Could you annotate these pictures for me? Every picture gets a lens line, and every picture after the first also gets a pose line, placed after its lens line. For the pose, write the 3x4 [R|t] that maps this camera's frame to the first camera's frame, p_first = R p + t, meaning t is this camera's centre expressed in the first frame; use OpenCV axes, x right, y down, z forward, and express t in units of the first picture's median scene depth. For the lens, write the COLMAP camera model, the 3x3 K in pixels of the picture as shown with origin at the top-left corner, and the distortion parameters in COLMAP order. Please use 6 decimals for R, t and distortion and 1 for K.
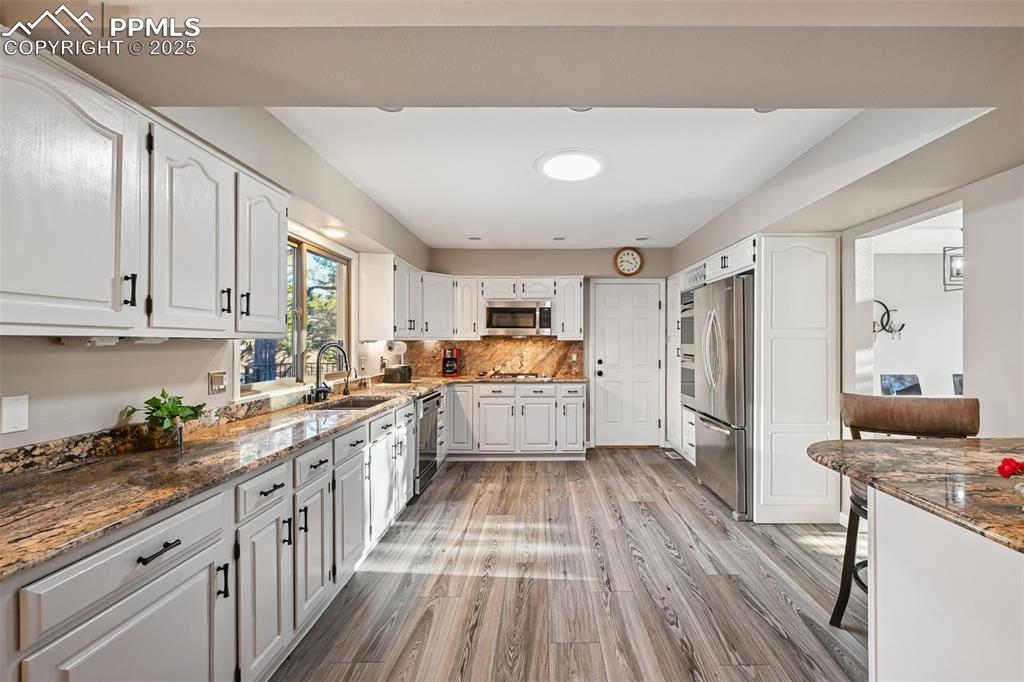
lens RADIAL K [[418.8, 0, 546.4], [0, 418.8, 338.7], [0, 0, 1]] dist [0.000562, -0.001248]
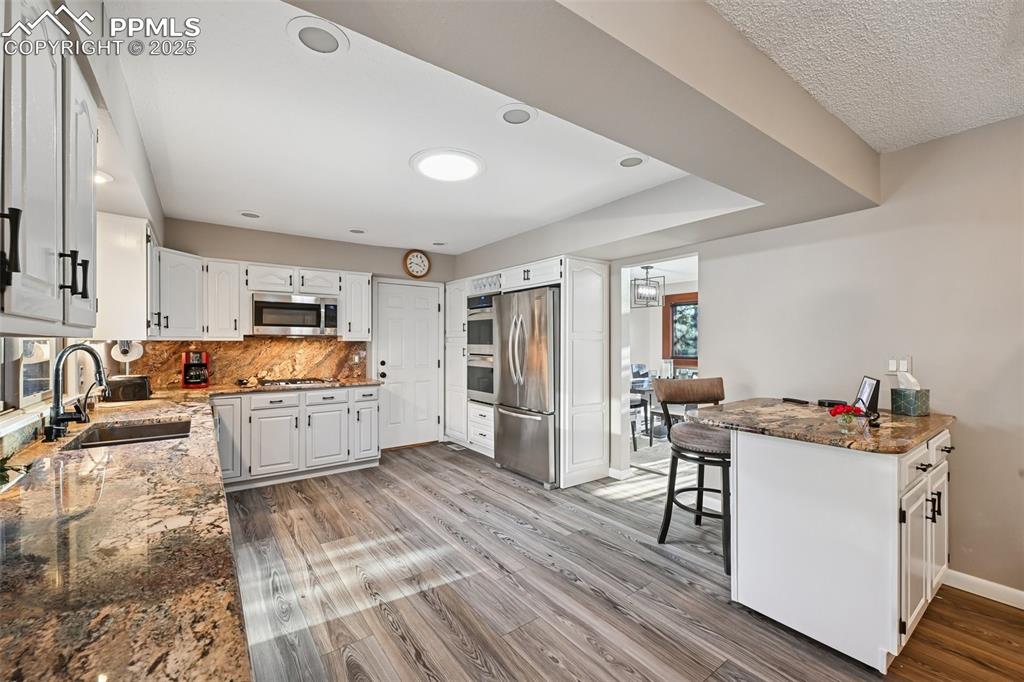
lens RADIAL K [[418.8, 0, 478.1], [0, 418.8, 342.0], [0, 0, 1]] dist [0.000562, -0.001248]
pose [[0.823919, -0.000917, 0.566707, -0.404484], [-0.003555, 0.999971, 0.006787, -0.001067], [-0.566696, -0.007607, 0.823892, 0.124192]]
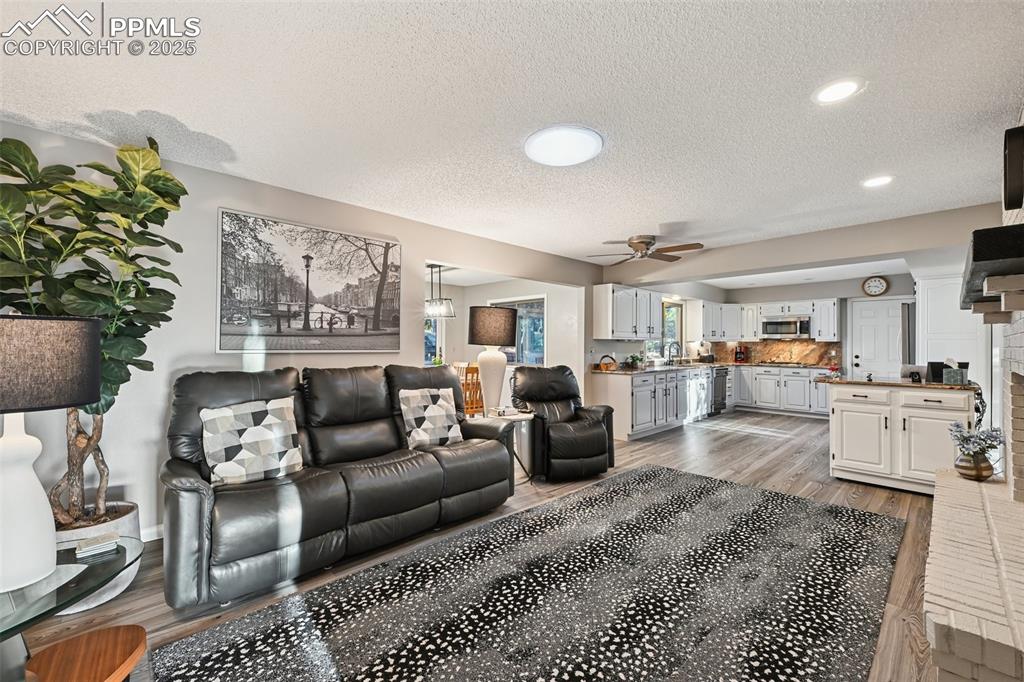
lens RADIAL K [[418.8, 0, 515.0], [0, 418.8, 342.9], [0, 0, 1]] dist [0.000562, -0.001248]
pose [[0.669625, 0.000806, -0.742699, 0.691422], [-0.000511, 1.000000, 0.000624, 0.014149], [0.742699, -0.000039, 0.669625, -1.357387]]
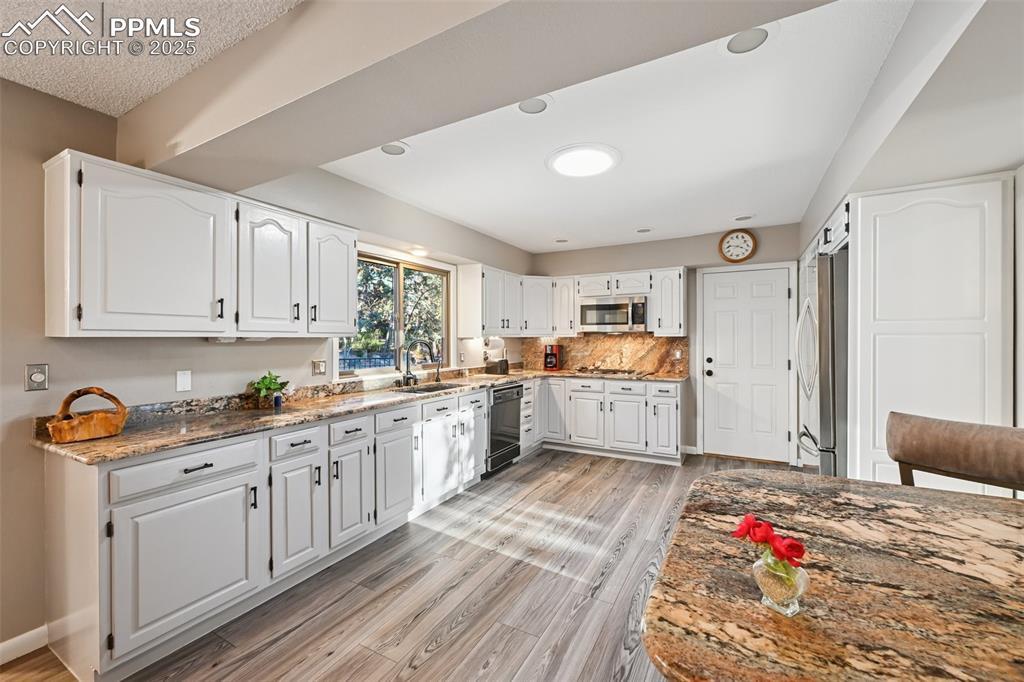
lens RADIAL K [[418.8, 0, 542.5], [0, 418.8, 336.2], [0, 0, 1]] dist [0.000562, -0.001248]
pose [[0.877409, -0.002969, -0.479733, 0.420224], [0.006098, 0.999969, 0.004964, -0.004512], [0.479704, -0.007281, 0.877400, 0.079080]]
